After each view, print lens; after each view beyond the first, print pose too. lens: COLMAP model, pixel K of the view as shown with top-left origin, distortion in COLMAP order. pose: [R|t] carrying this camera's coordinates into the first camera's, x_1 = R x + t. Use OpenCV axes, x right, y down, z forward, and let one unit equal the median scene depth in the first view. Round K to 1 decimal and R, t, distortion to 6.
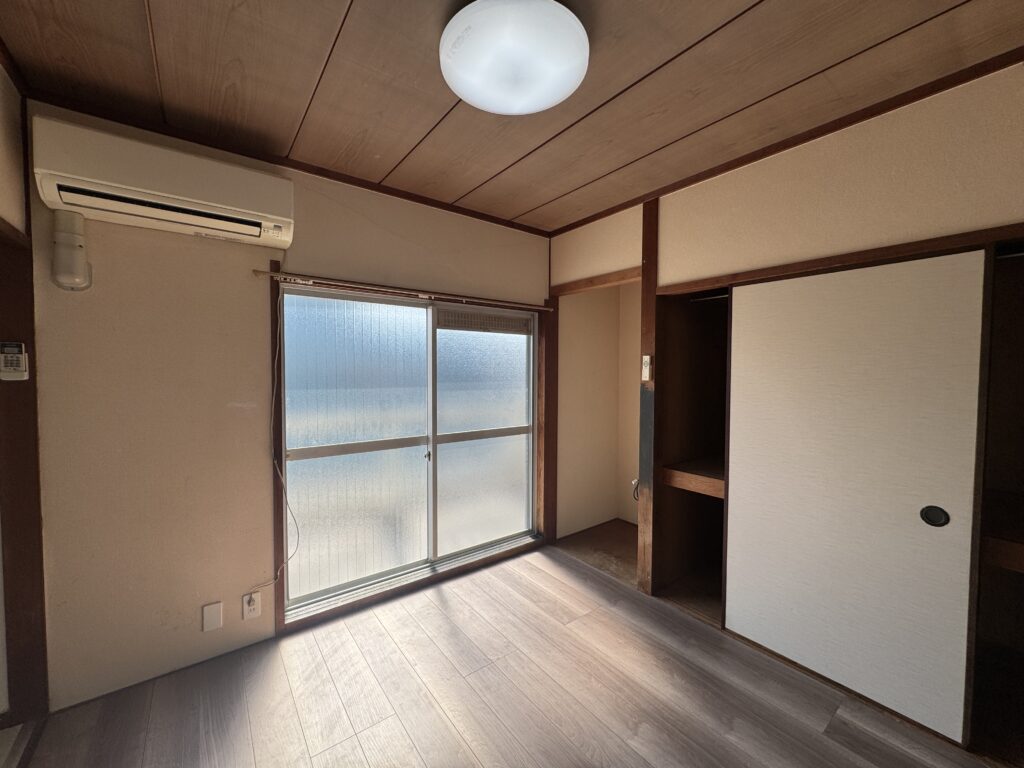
lens RADIAL K [[407.1, 0, 511.5], [0, 407.1, 384.3], [0, 0, 1]] dist [0.000626, 0.000072]
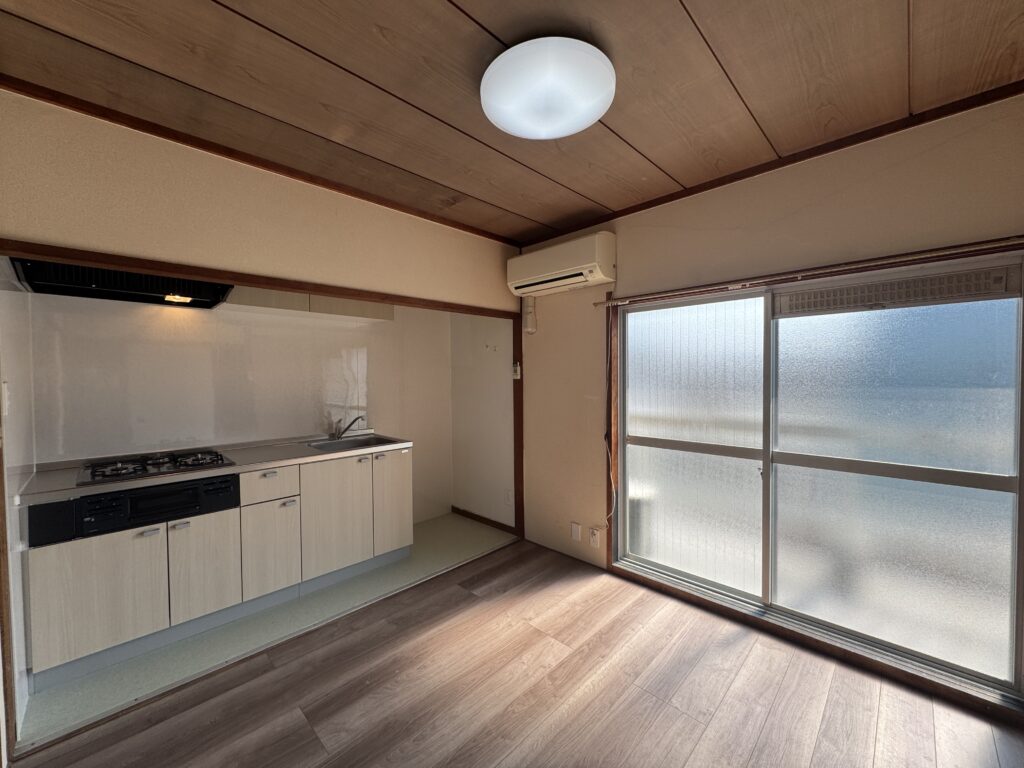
lens RADIAL K [[407.1, 0, 510.3], [0, 407.1, 383.1], [0, 0, 1]] dist [0.000626, 0.000072]
pose [[0.134871, 0.015859, -0.990736, 0.694936], [-0.023174, 0.999649, 0.012847, -0.010027], [0.990592, 0.021227, 0.135191, 0.480156]]
